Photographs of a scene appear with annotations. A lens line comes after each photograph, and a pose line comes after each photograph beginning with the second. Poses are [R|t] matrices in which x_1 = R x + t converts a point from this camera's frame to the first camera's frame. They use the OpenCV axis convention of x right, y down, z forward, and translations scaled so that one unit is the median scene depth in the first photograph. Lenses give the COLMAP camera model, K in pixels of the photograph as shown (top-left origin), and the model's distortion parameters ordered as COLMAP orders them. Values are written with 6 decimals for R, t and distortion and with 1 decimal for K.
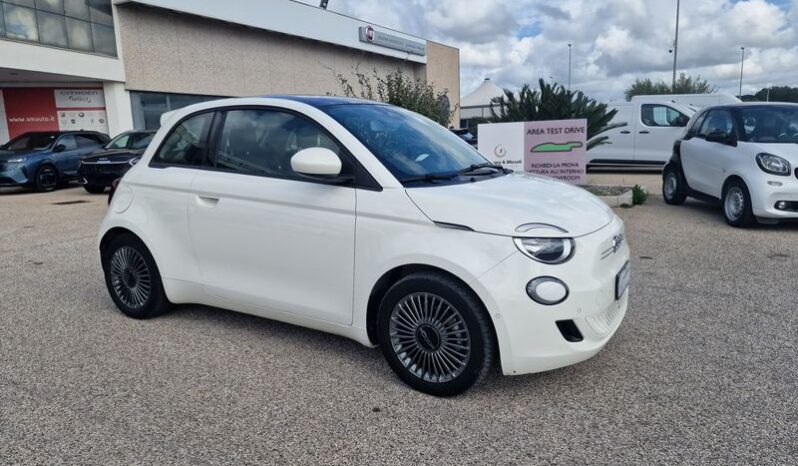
lens RADIAL K [[533.6, 0, 400.8], [0, 533.6, 225.0], [0, 0, 1]] dist [0.078047, -0.069503]
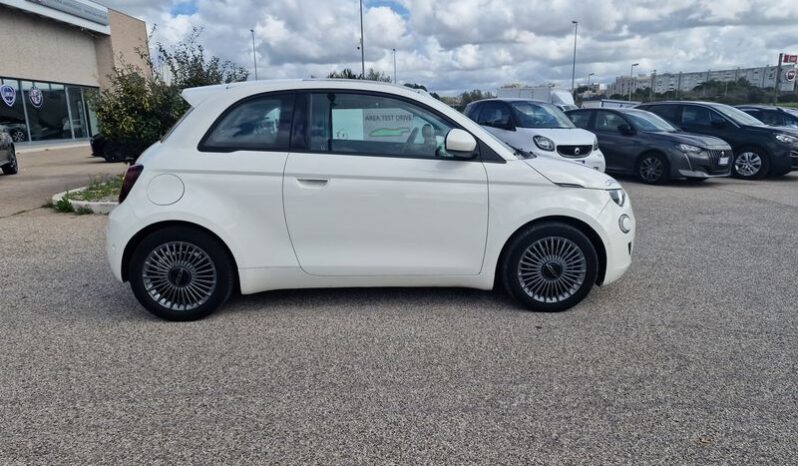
lens RADIAL K [[533.6, 0, 406.4], [0, 533.6, 232.2], [0, 0, 1]] dist [0.078047, -0.069503]
pose [[0.829450, -0.105579, 0.548513, -0.688248], [0.084935, 0.994395, 0.062966, -0.000288], [-0.552086, -0.005639, 0.833768, 0.053851]]
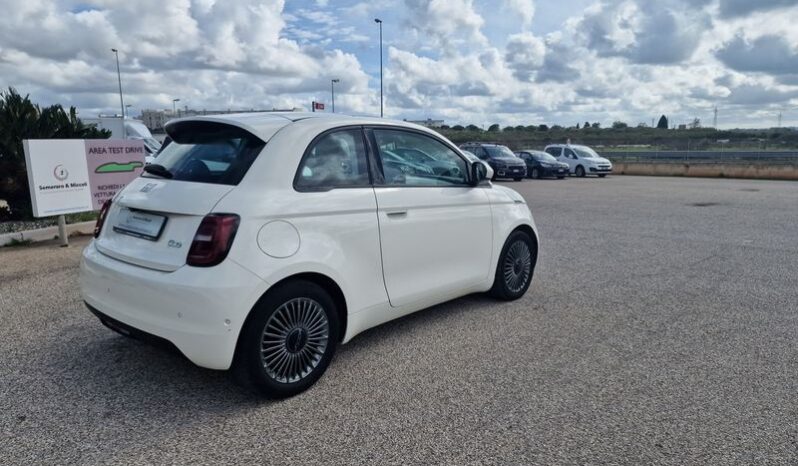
lens RADIAL K [[533.6, 0, 406.6], [0, 533.6, 232.1], [0, 0, 1]] dist [0.078047, -0.069503]
pose [[0.167398, -0.136417, 0.976406, -1.212699], [0.164927, 0.980299, 0.108685, -0.109016], [-0.971996, 0.142842, 0.186599, 0.708536]]
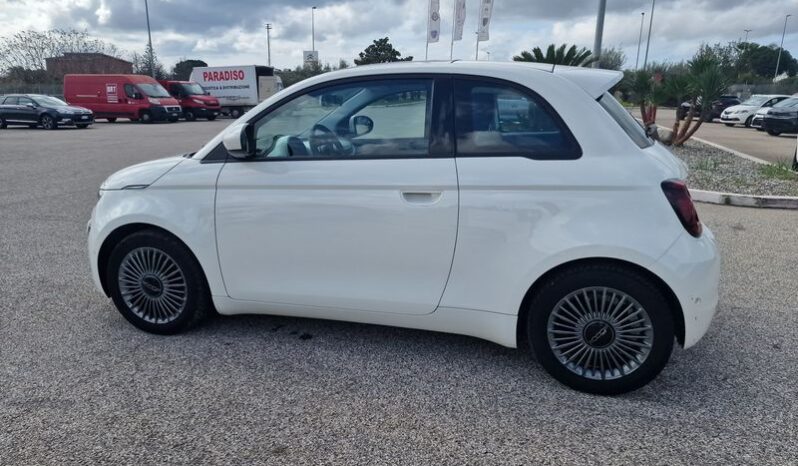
lens RADIAL K [[533.6, 0, 402.9], [0, 533.6, 232.3], [0, 0, 1]] dist [0.078047, -0.069503]
pose [[-0.962075, 0.079959, -0.260804, 0.107168], [-0.034310, 0.913013, 0.406485, -0.345463], [0.270620, 0.400017, -0.875643, 1.863938]]
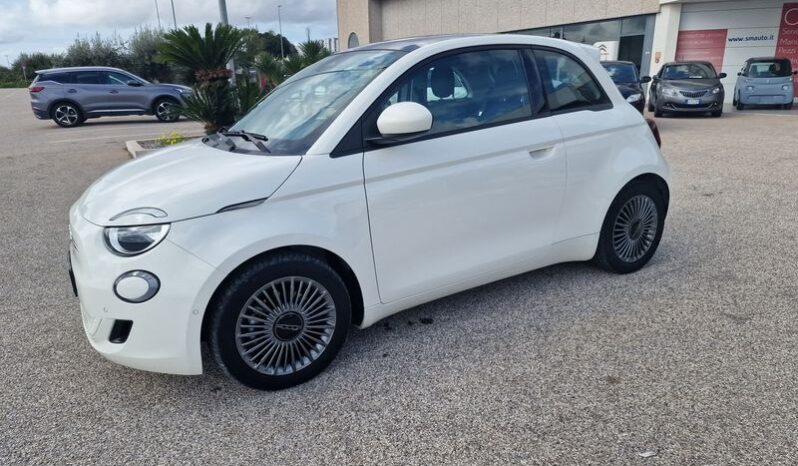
lens RADIAL K [[533.6, 0, 403.0], [0, 533.6, 237.1], [0, 0, 1]] dist [0.078047, -0.069503]
pose [[-0.455887, 0.294048, -0.840061, 0.700816], [-0.108954, 0.918313, 0.380566, -0.275039], [0.883344, 0.265023, -0.386609, 1.410590]]
